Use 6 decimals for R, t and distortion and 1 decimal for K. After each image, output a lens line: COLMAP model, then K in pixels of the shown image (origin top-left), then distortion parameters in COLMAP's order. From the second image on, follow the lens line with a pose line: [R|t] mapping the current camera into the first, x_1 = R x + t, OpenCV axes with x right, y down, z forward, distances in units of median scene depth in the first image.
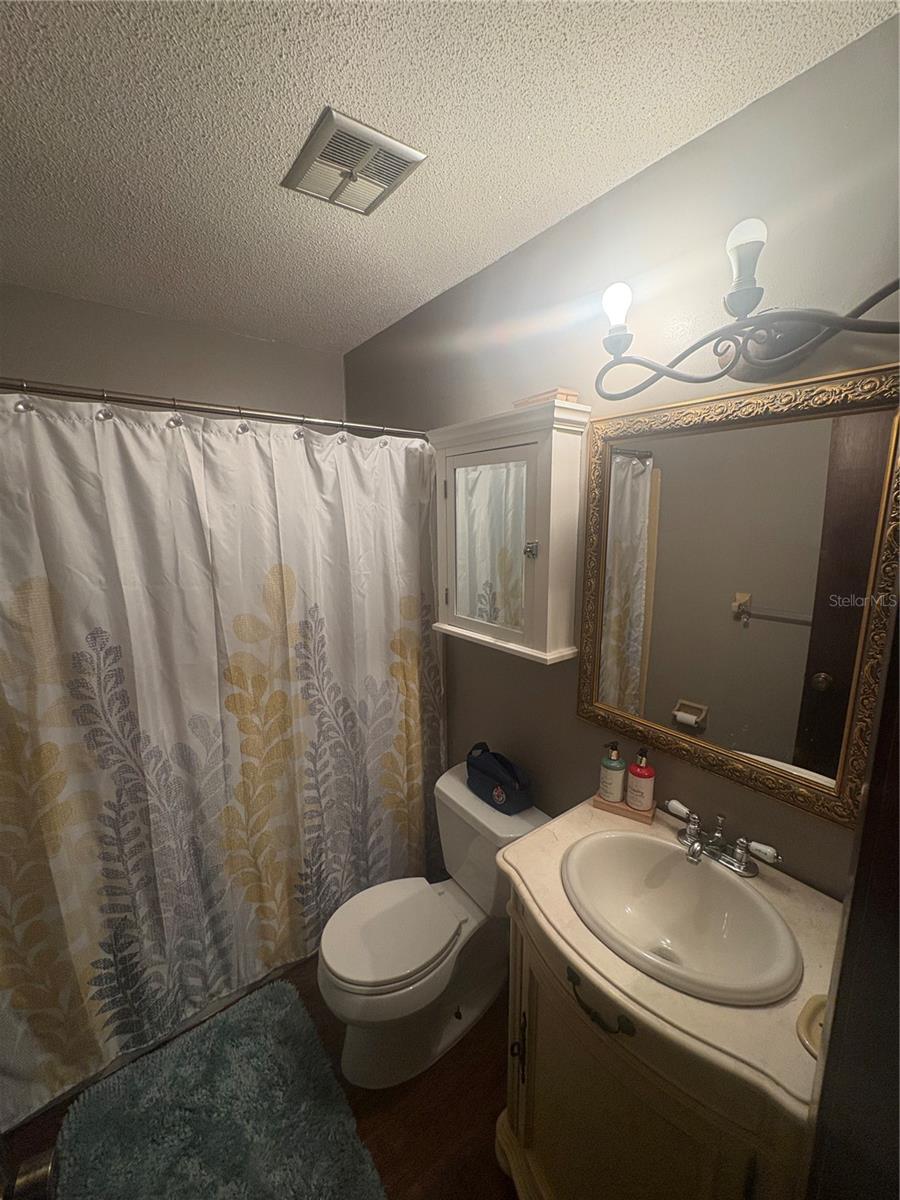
lens RADIAL K [[478.6, 0, 451.8], [0, 478.6, 600.7], [0, 0, 1]] dist [0.000370, 0.000327]
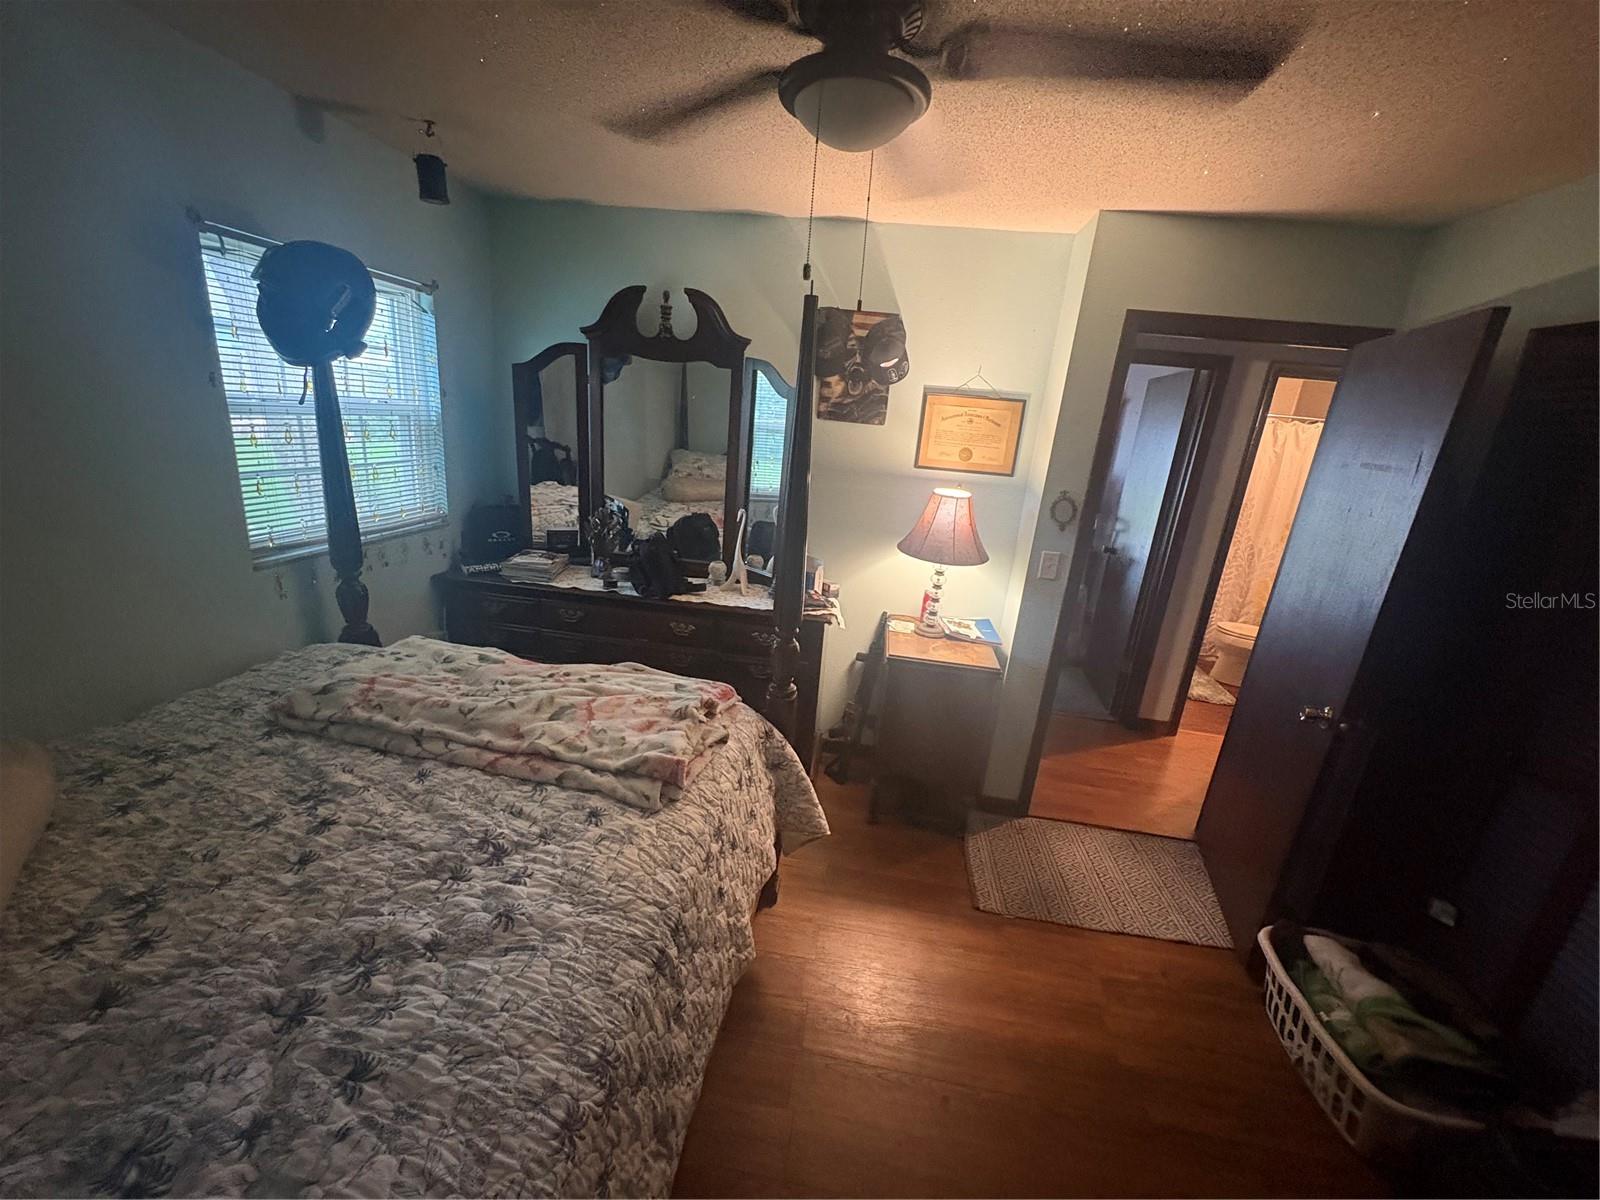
lens RADIAL K [[638.1, 0, 802.6], [0, 638.1, 608.1], [0, 0, 1]] dist [0.000370, 0.000327]
pose [[0.690904, 0.277353, -0.667628, 0.453134], [-0.220703, 0.960315, 0.170546, 0.531176], [0.688435, 0.029517, 0.724698, -2.983256]]
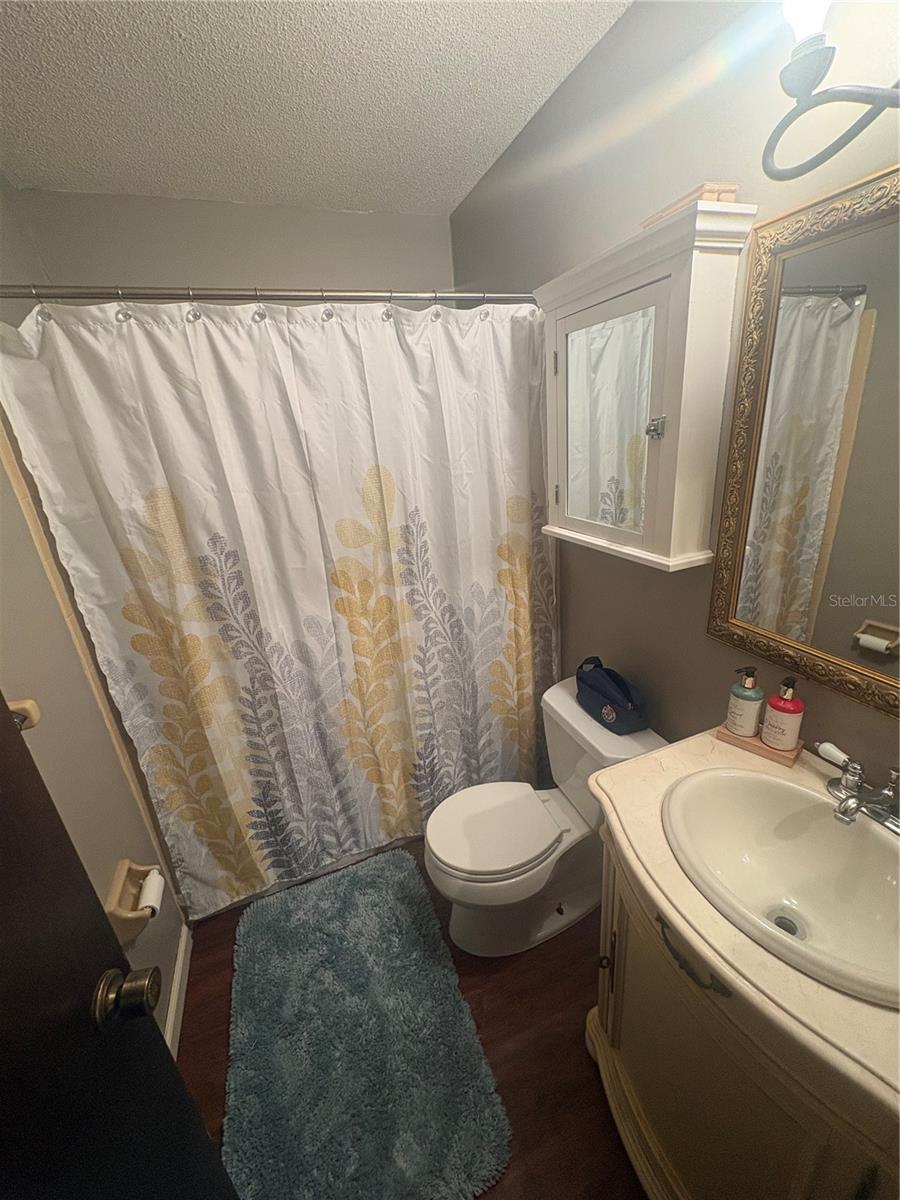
lens RADIAL K [[478.6, 0, 450.8], [0, 478.6, 601.1], [0, 0, 1]] dist [0.000370, 0.000327]
pose [[0.957979, 0.027639, -0.285505, 0.069109], [0.026078, 0.982832, 0.182649, 0.020815], [0.285652, -0.182419, 0.940812, 0.096639]]
